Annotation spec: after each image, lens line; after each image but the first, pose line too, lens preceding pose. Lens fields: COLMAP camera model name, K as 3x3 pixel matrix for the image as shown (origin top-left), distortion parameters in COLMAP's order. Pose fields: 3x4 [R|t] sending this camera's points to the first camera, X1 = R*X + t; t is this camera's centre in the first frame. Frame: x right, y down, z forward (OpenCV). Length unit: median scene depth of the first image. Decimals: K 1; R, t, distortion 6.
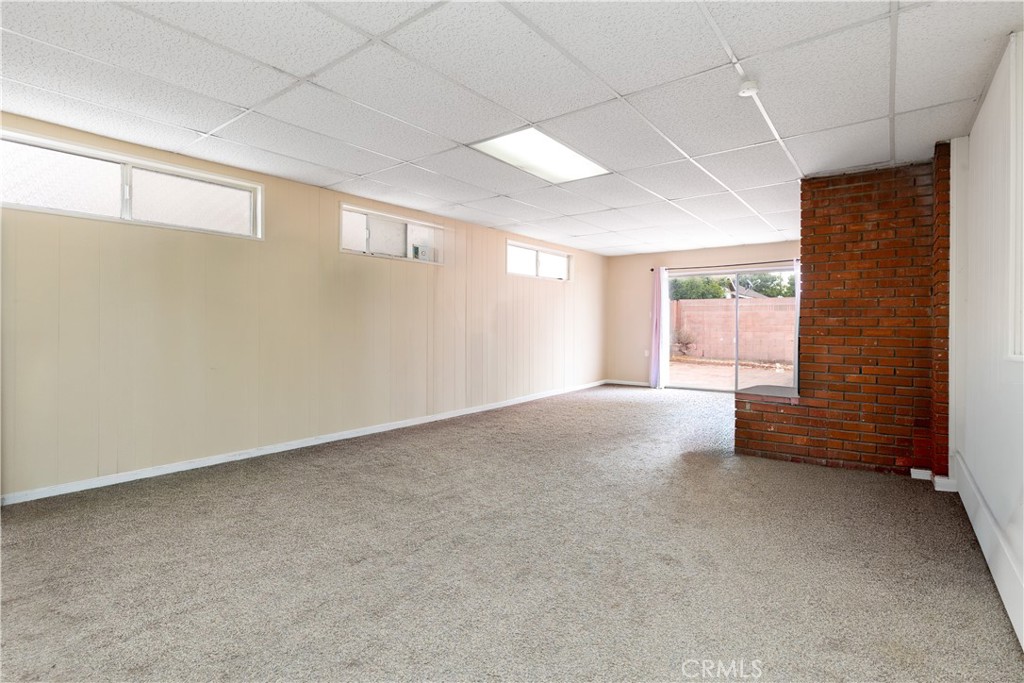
lens RADIAL K [[509.2, 0, 511.3], [0, 509.2, 325.9], [0, 0, 1]] dist [-0.005422, -0.000800]
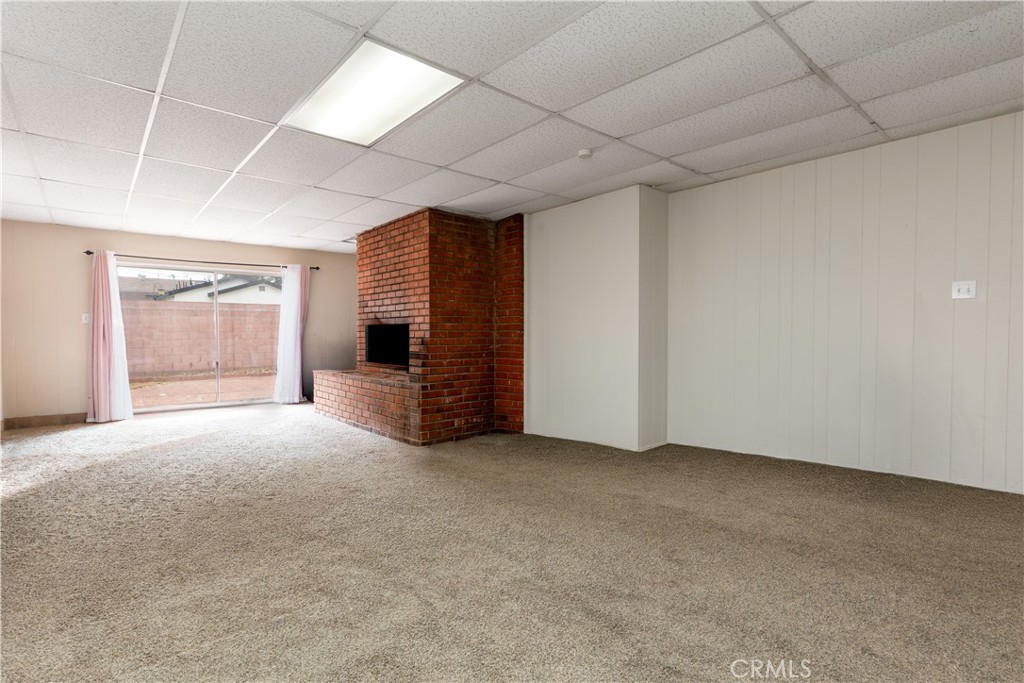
lens RADIAL K [[495.7, 0, 512.0], [0, 495.7, 341.5], [0, 0, 1]] dist [-0.001548, -0.000206]
pose [[0.149594, -0.027388, 0.988368, -0.601519], [0.012651, 0.999587, 0.025784, -0.000613], [-0.988667, 0.008647, 0.149879, 0.676239]]
